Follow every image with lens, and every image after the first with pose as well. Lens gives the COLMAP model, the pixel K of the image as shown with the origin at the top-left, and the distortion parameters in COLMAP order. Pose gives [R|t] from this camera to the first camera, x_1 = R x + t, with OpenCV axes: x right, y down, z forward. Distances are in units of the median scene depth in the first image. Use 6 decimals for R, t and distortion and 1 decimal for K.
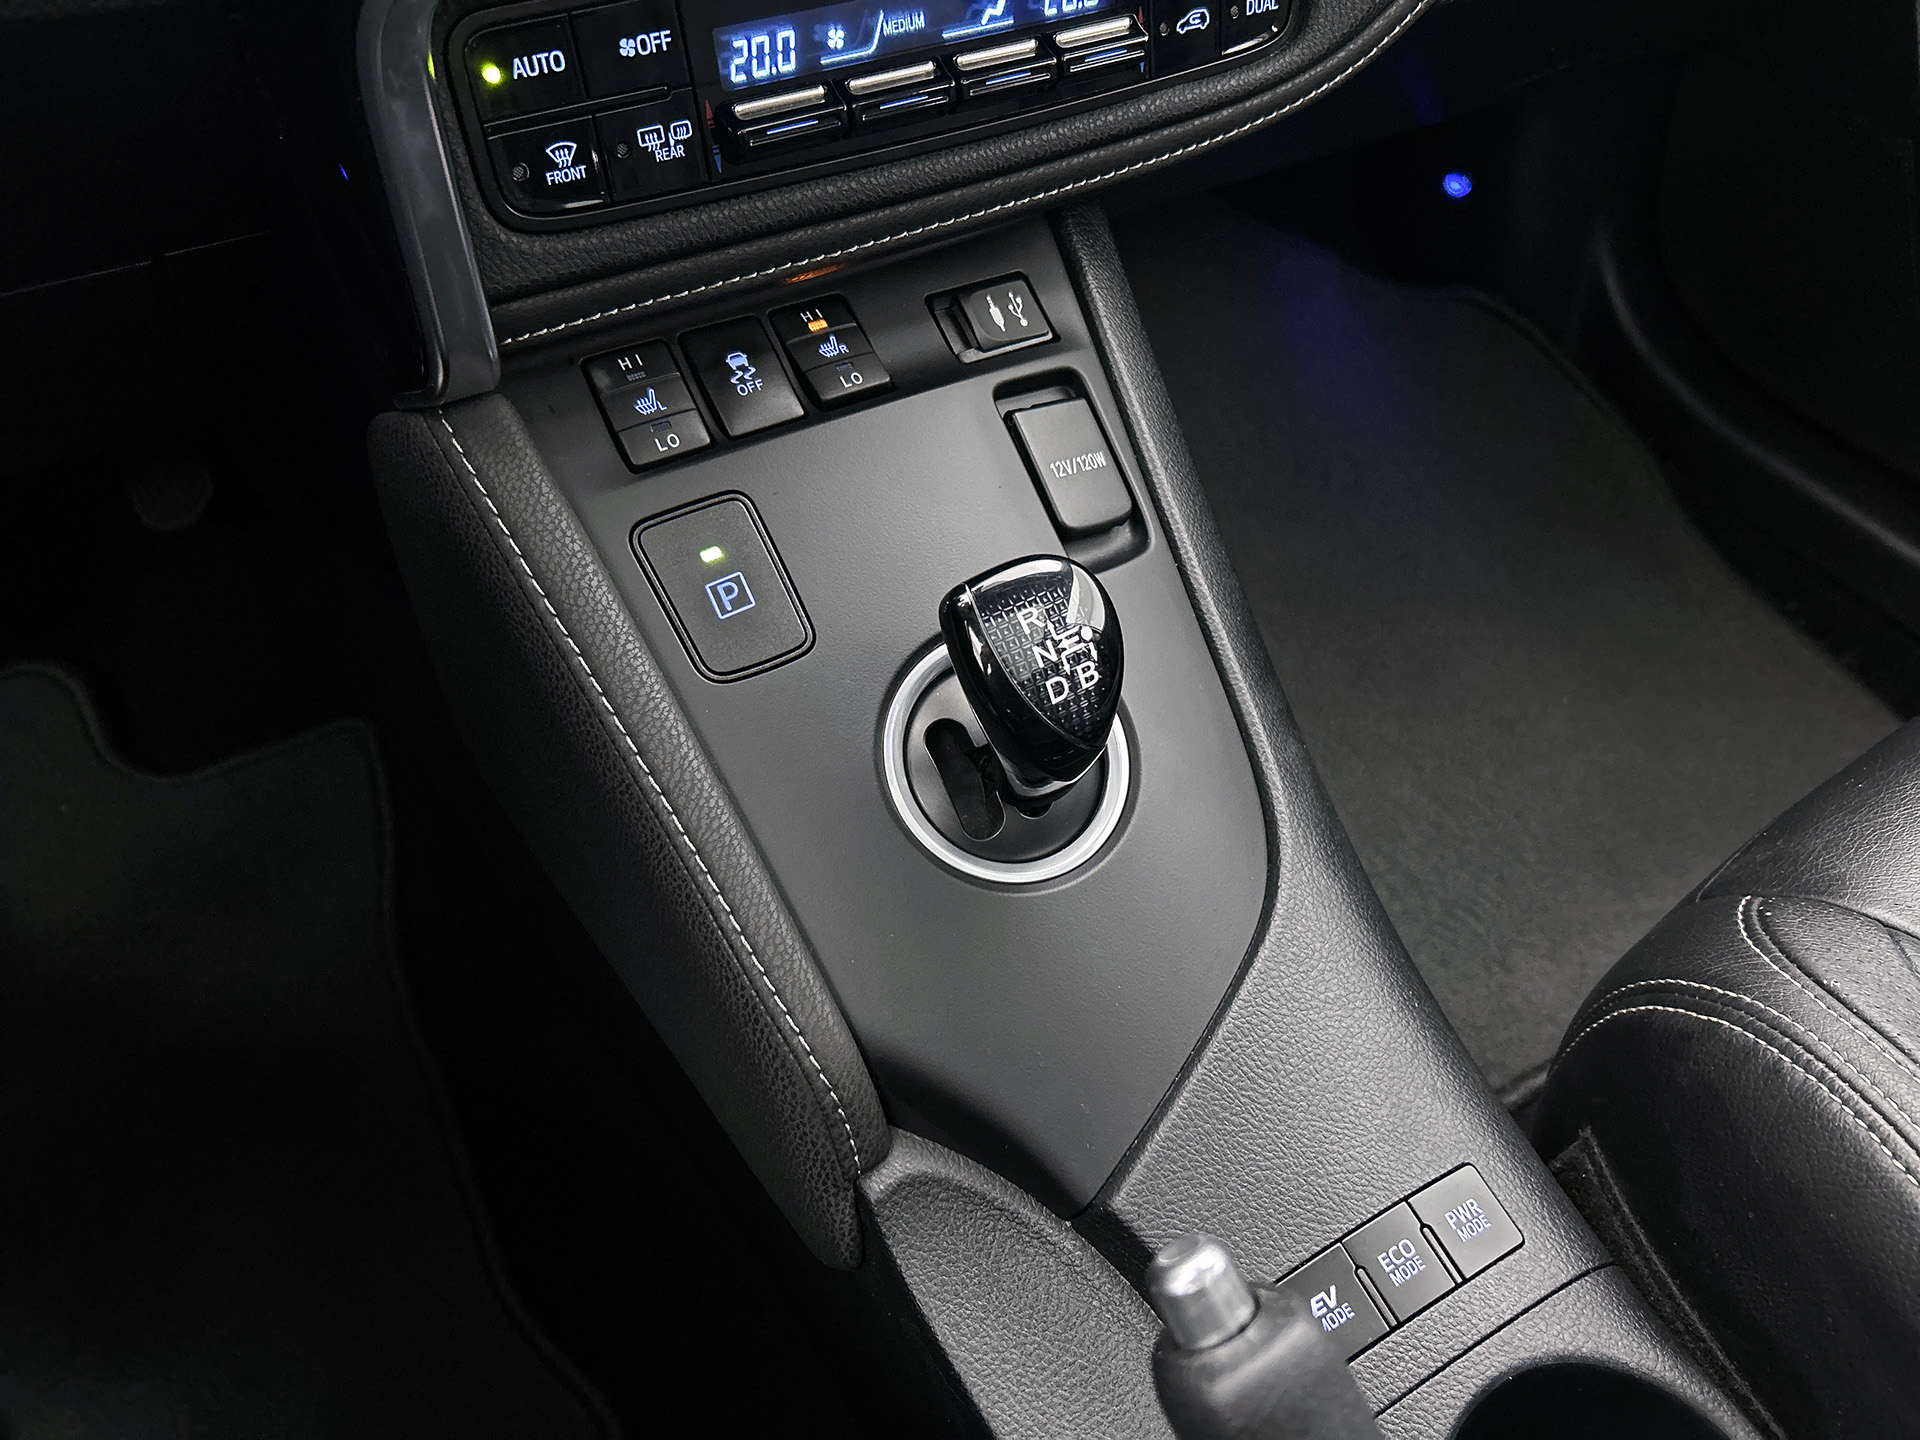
lens RADIAL K [[1498.5, 0, 977.2], [0, 1498.5, 722.0], [0, 0, 1]] dist [0.059273, -0.134564]
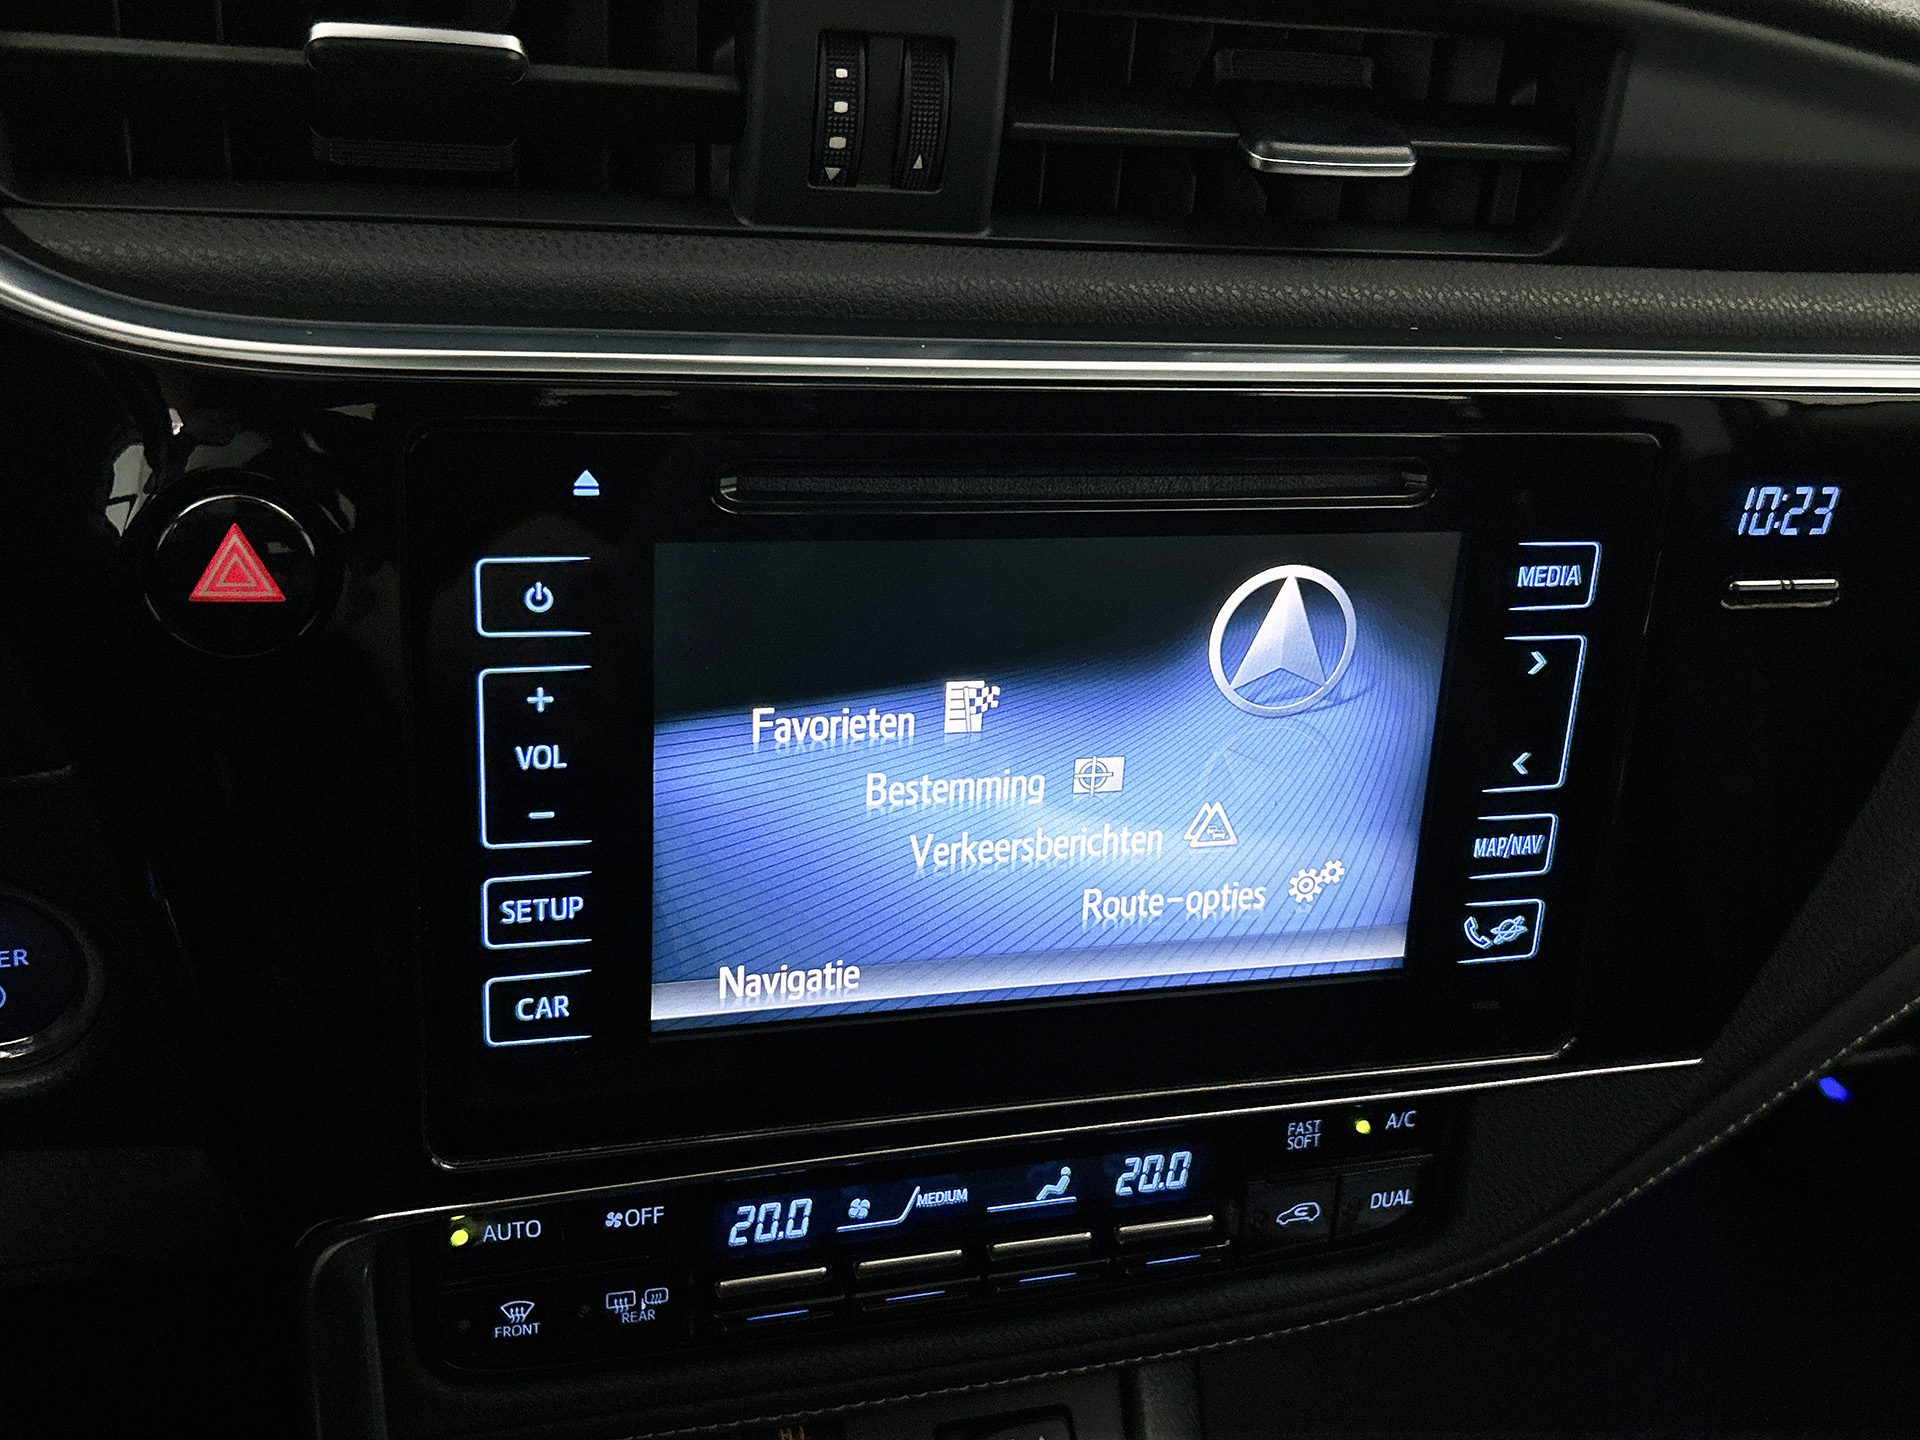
lens RADIAL K [[1946.5, 0, 960.0], [0, 1946.5, 720.0], [0, 0, 1]] dist [0.121611, -0.420518]
pose [[0.960017, 0.199104, -0.196787, 0.133716], [-0.247139, 0.932970, -0.261705, -0.425283], [0.131490, 0.299875, 0.944873, -0.182448]]
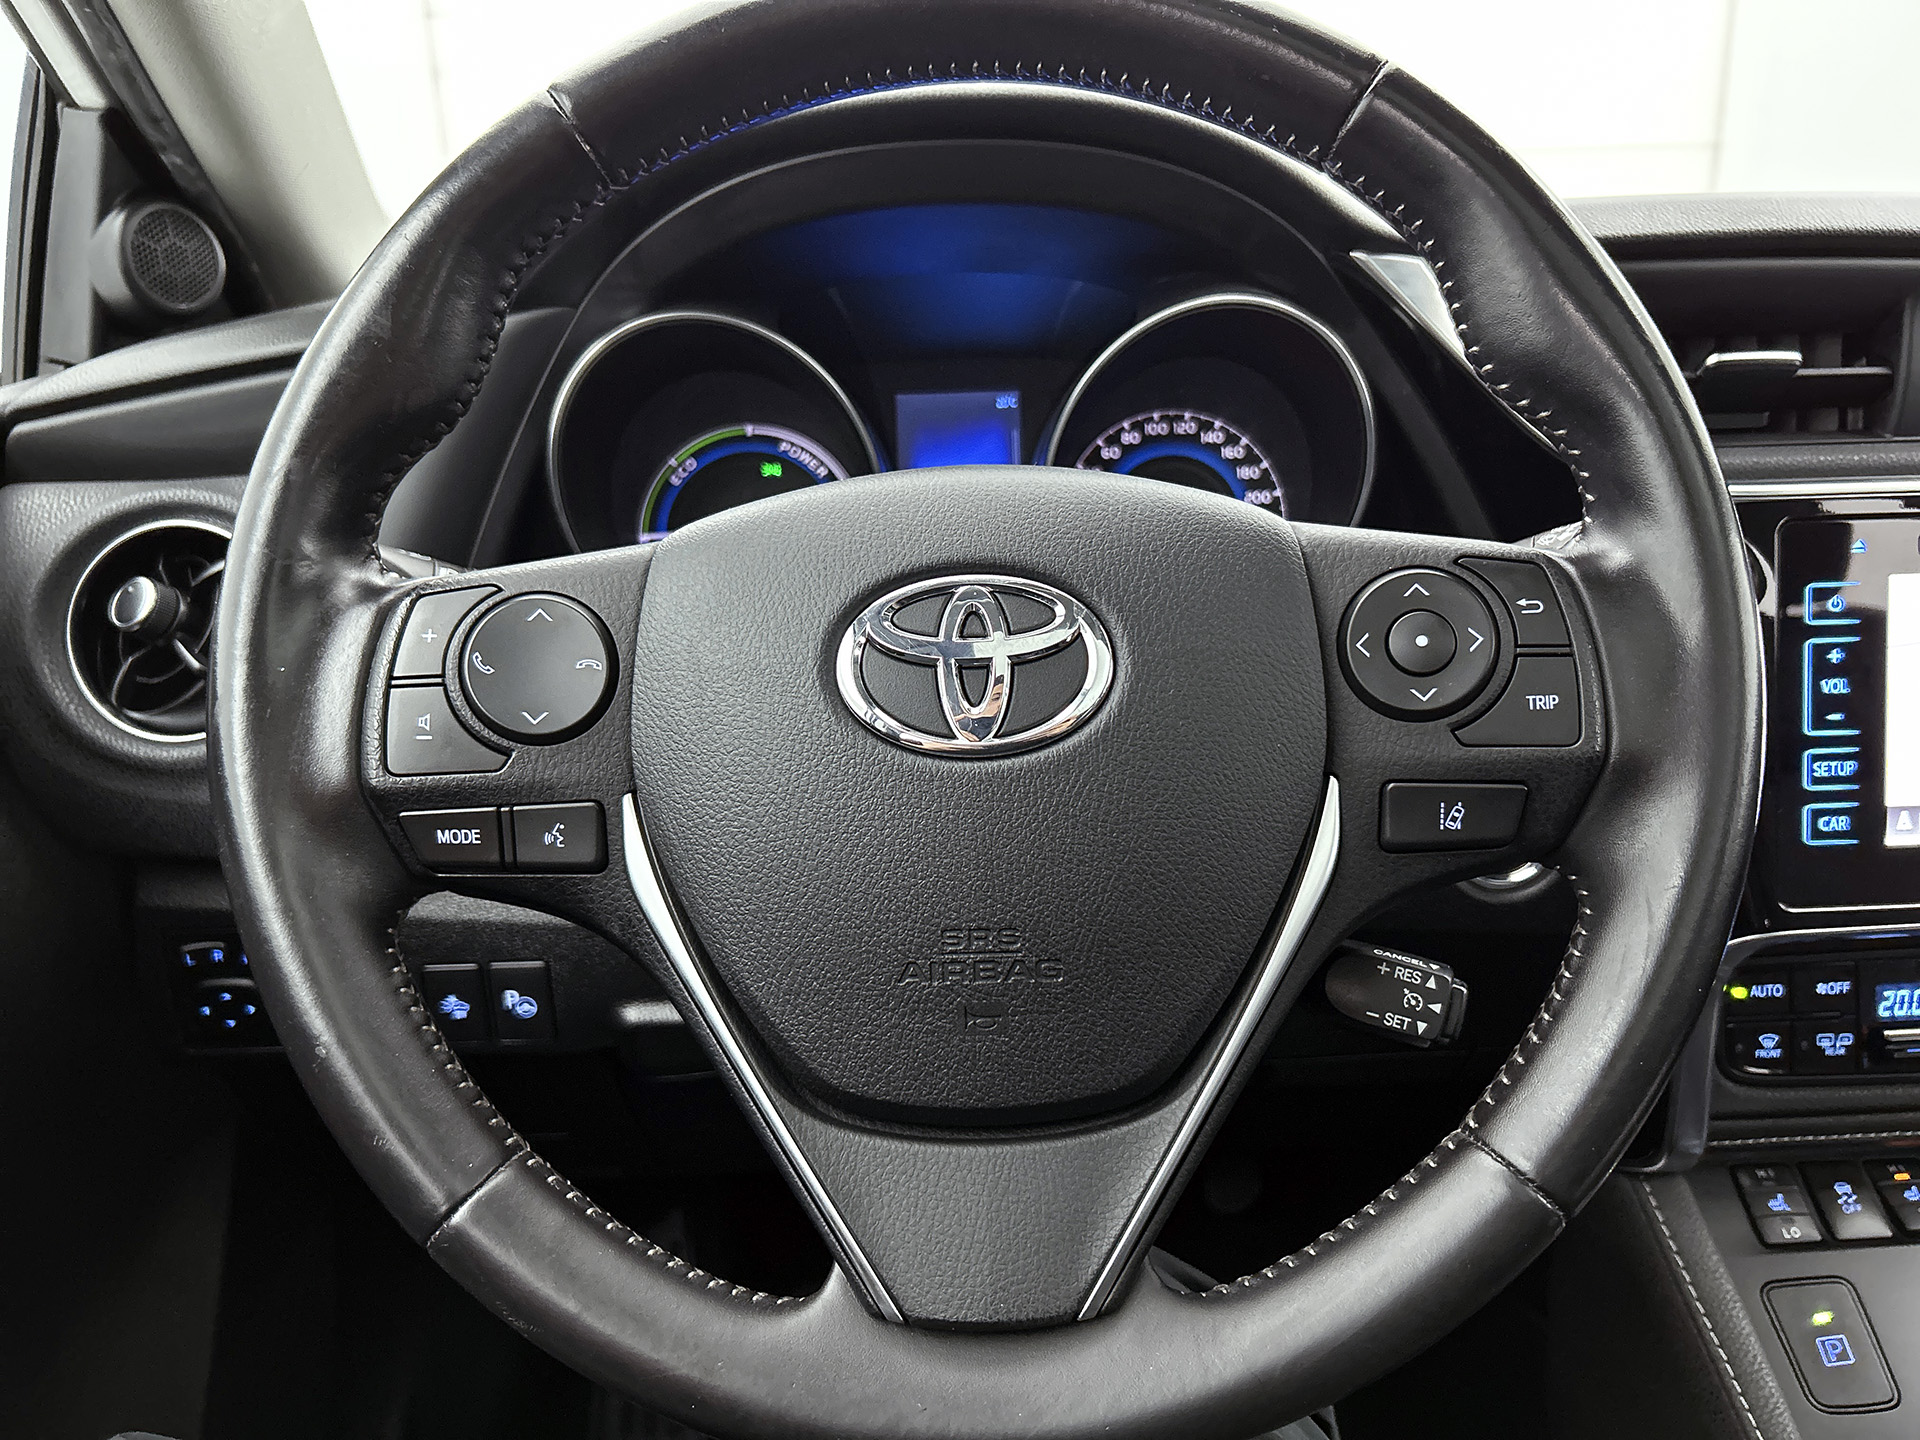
lens RADIAL K [[1505.9, 0, 960.0], [0, 1505.9, 720.0], [0, 0, 1]] dist [0.077892, -0.110887]
pose [[0.870857, 0.082613, -0.484545, -0.242220], [-0.310355, 0.856843, -0.411703, 0.256794], [0.381167, 0.508915, 0.771827, -0.727415]]
